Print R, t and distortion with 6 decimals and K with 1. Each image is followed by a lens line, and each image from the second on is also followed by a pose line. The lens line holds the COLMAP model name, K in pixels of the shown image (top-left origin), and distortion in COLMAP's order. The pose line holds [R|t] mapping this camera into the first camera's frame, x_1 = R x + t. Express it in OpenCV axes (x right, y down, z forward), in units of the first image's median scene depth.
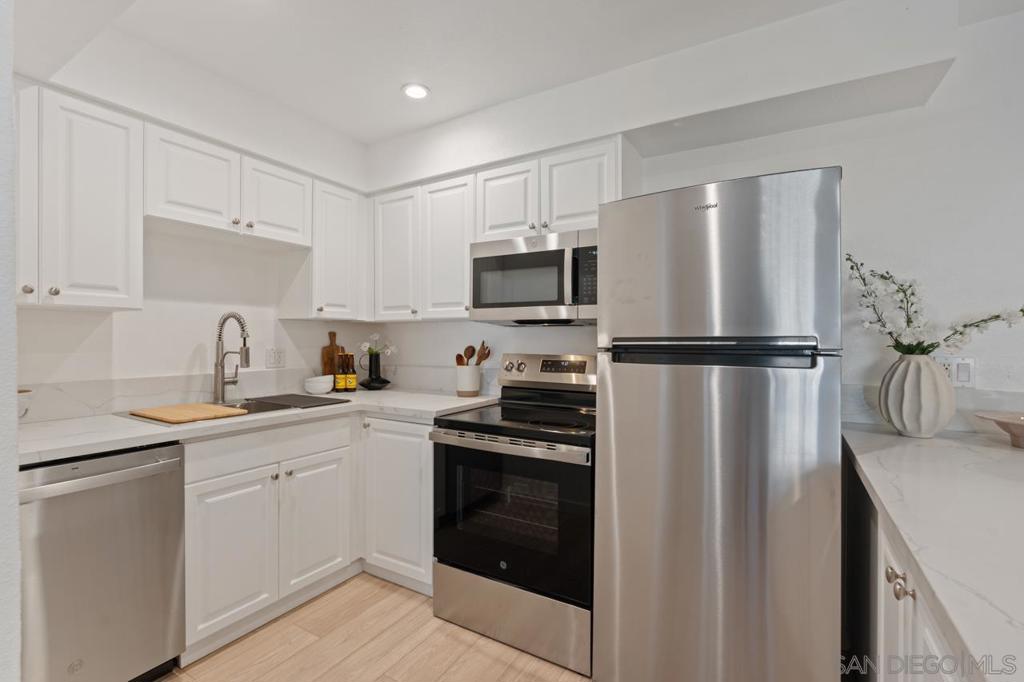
lens RADIAL K [[456.6, 0, 512.4], [0, 456.6, 340.5], [0, 0, 1]] dist [-0.010014, 0.002755]
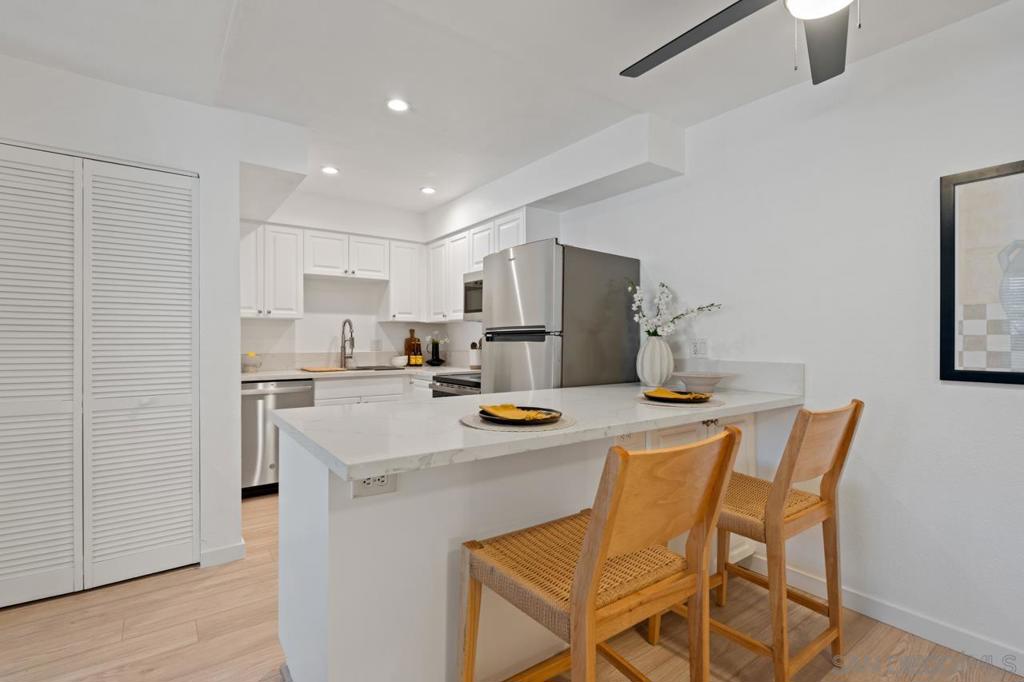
lens RADIAL K [[481.1, 0, 511.5], [0, 481.1, 339.6], [0, 0, 1]] dist [-0.006613, 0.000479]
pose [[0.922791, -0.005278, -0.385264, 0.777823], [0.003270, 0.999977, -0.005868, 0.037552], [0.385286, 0.004155, 0.922788, -0.567567]]
